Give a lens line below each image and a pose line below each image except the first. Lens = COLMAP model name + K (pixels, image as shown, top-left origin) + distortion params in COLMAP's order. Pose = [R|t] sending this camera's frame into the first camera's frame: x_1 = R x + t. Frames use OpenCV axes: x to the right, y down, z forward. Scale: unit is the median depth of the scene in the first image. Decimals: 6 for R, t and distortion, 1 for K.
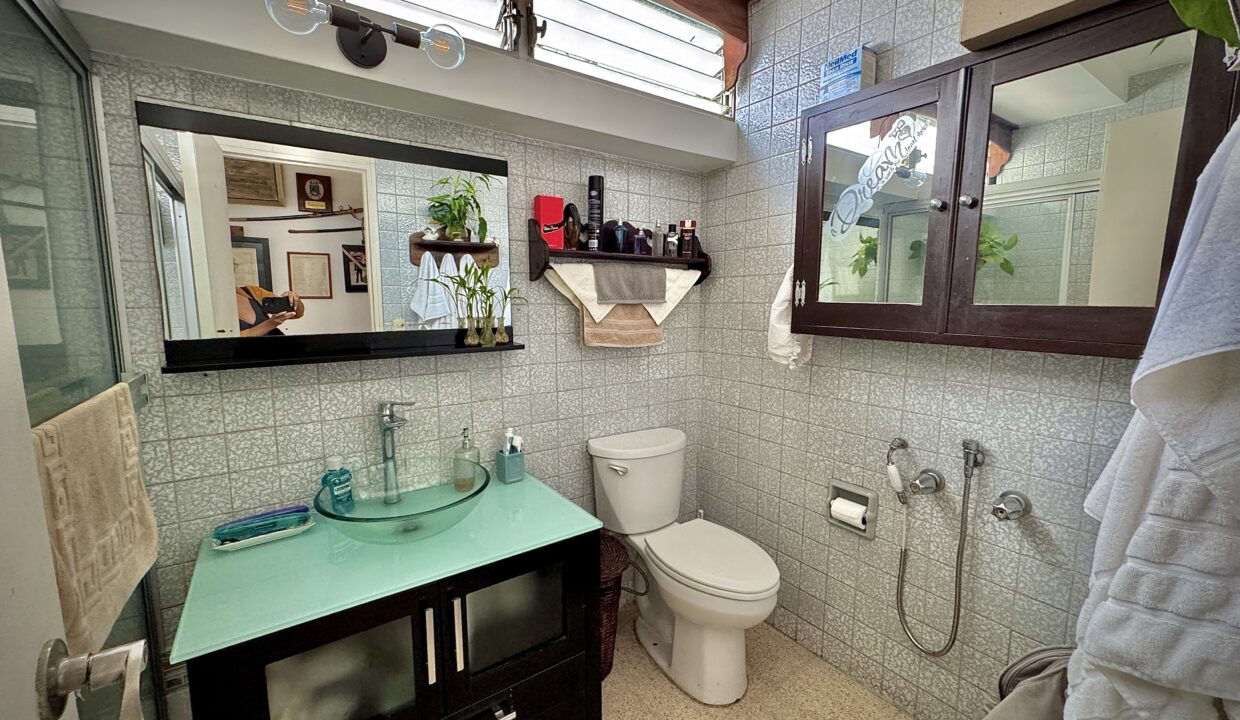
lens RADIAL K [[493.8, 0, 621.0], [0, 493.8, 363.2], [0, 0, 1]] dist [-0.006340, 0.001360]
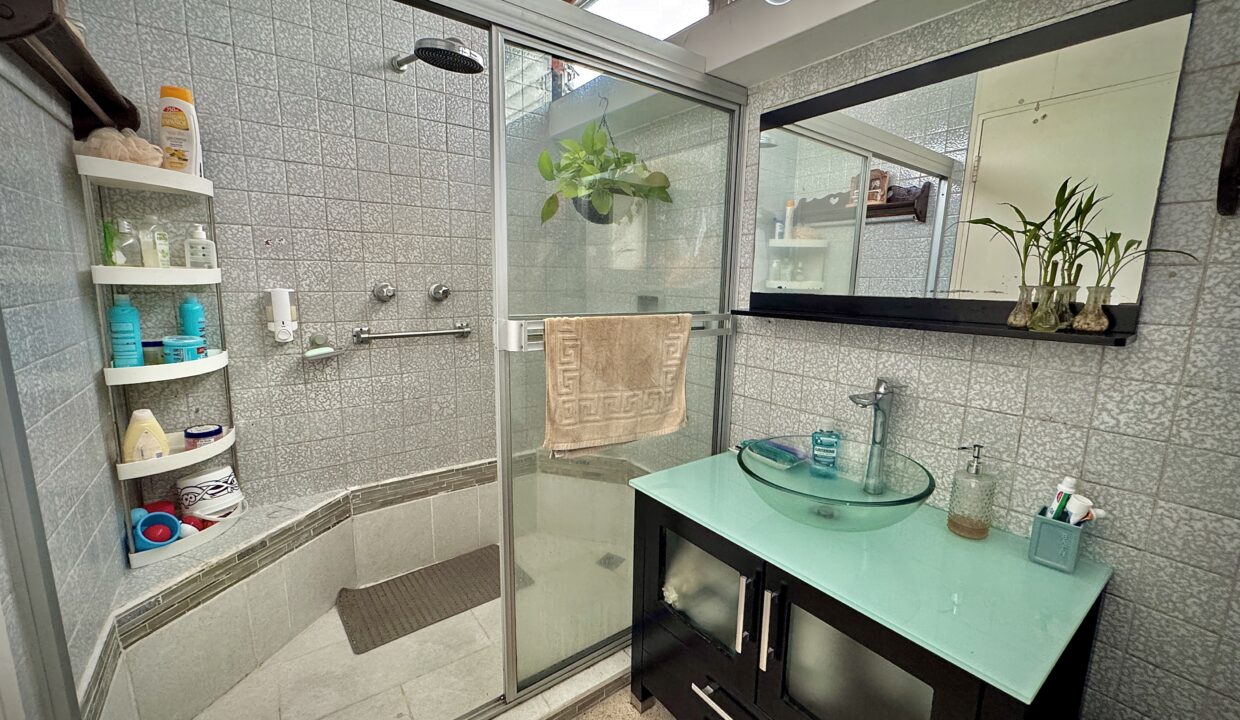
lens RADIAL K [[493.8, 0, 620.9], [0, 493.8, 359.1], [0, 0, 1]] dist [-0.006340, 0.001360]
pose [[0.028140, 0.167971, -0.985390, 0.355655], [-0.139520, 0.976791, 0.162521, -0.030356], [0.989819, 0.132909, 0.050922, 0.493864]]
